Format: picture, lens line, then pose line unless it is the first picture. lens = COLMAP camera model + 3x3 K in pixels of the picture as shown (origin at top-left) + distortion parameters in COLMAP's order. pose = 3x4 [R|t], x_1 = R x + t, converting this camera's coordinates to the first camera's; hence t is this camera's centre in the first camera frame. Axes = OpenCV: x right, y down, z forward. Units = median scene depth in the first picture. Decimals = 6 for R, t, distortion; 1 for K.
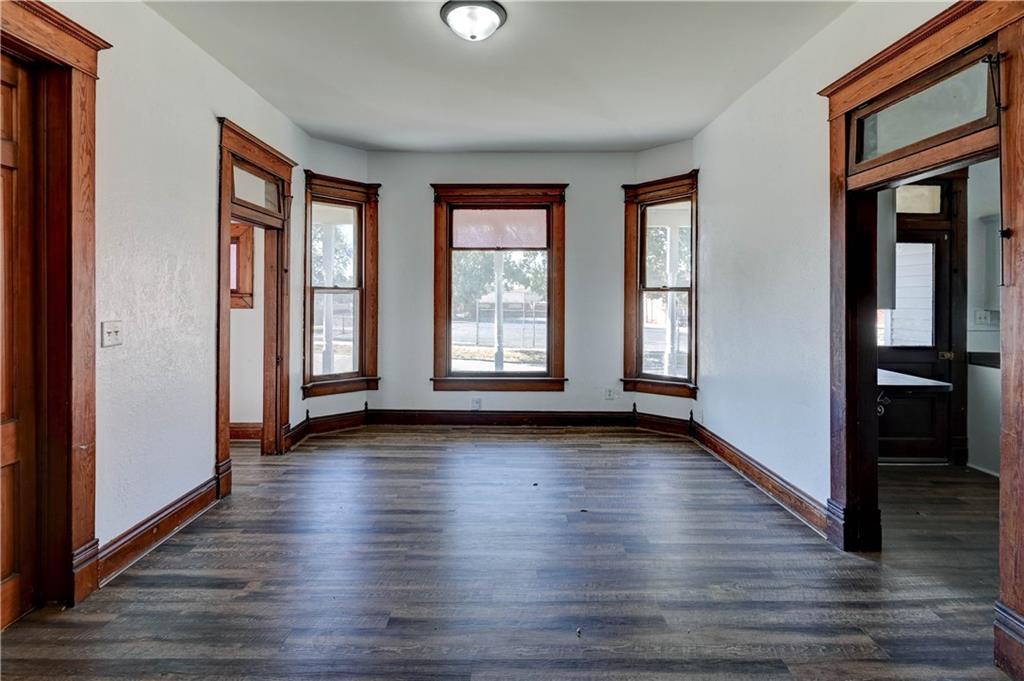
lens RADIAL K [[461.8, 0, 514.9], [0, 461.8, 290.1], [0, 0, 1]] dist [-0.000050, 0.000268]
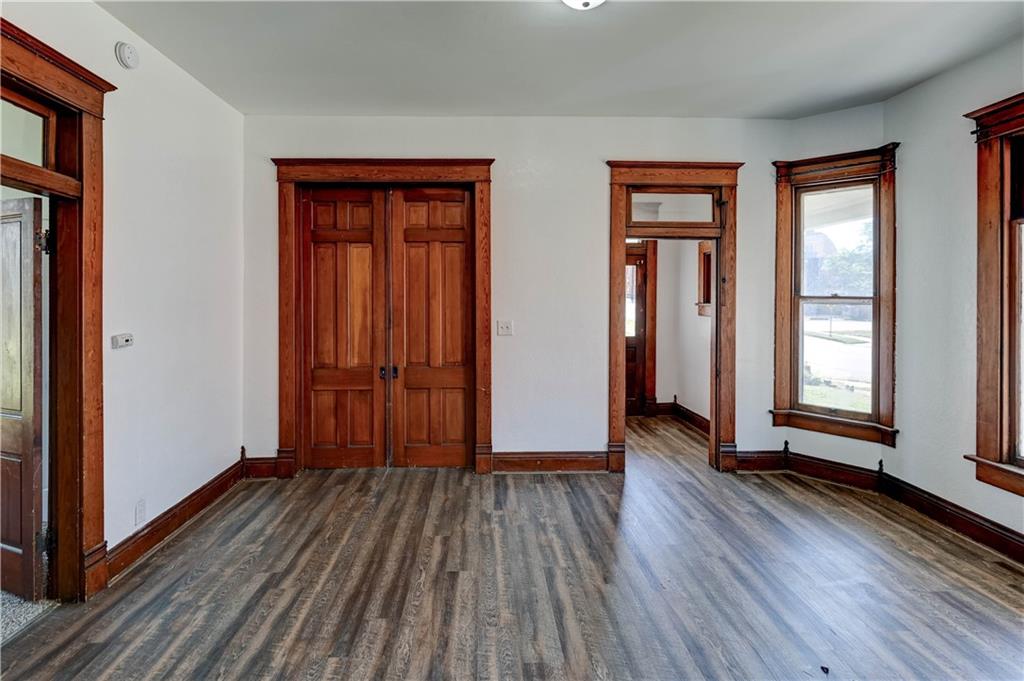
lens RADIAL K [[486.4, 0, 508.2], [0, 486.4, 294.4], [0, 0, 1]] dist [-0.001054, -0.000315]
pose [[0.050613, -0.011691, -0.998650, 0.733332], [0.004718, 0.999923, -0.011467, -0.005690], [0.998707, -0.004131, 0.050664, 0.762816]]
